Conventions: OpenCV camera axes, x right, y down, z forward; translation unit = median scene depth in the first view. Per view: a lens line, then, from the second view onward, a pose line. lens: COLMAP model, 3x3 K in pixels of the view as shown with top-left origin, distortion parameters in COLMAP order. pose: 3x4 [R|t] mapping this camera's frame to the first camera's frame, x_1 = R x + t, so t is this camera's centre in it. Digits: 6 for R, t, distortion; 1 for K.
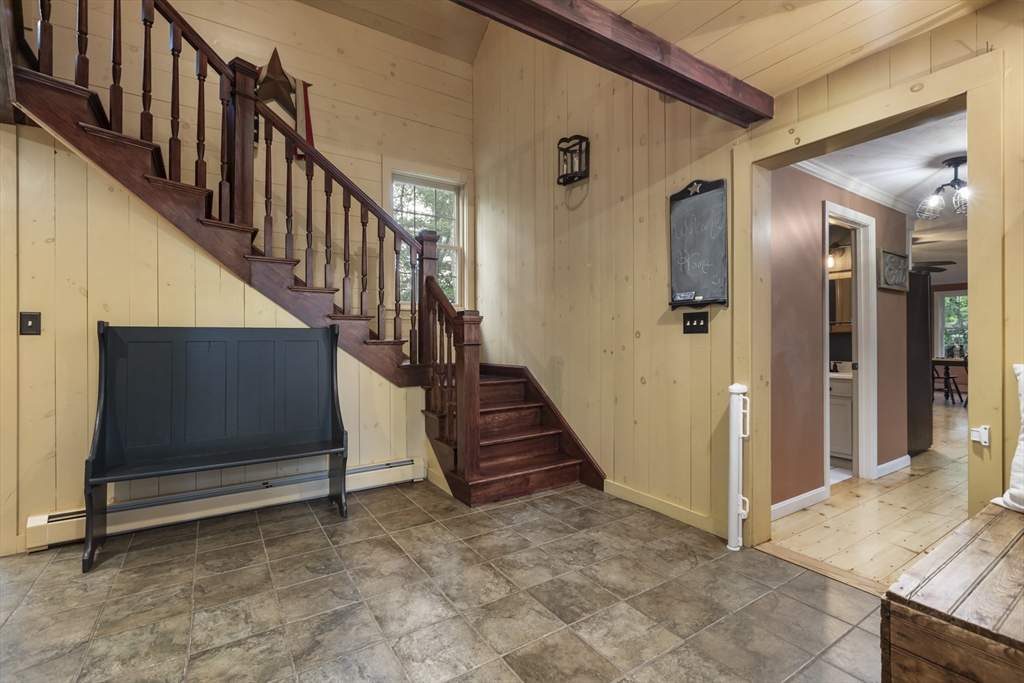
lens RADIAL K [[458.4, 0, 513.3], [0, 458.4, 336.9], [0, 0, 1]] dist [-0.000635, -0.000487]
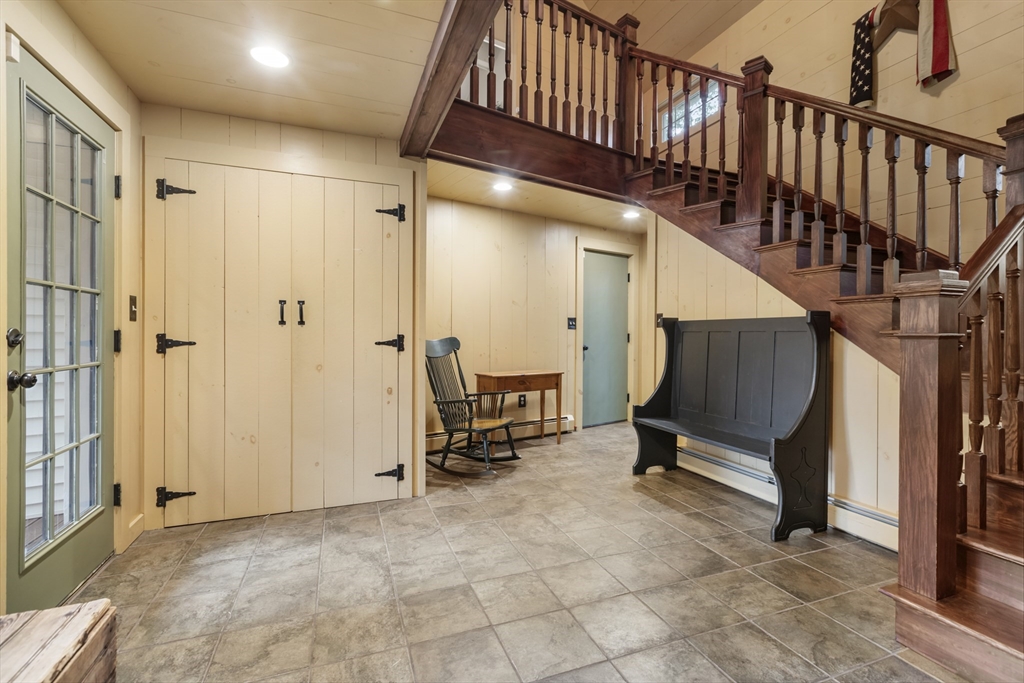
lens RADIAL K [[458.4, 0, 513.3], [0, 458.4, 336.9], [0, 0, 1]] dist [-0.000635, -0.000487]
pose [[-0.215383, 0.008243, -0.976495, 0.634084], [-0.001514, 0.999960, 0.008775, 0.015530], [0.976529, 0.003368, -0.215362, 0.818248]]
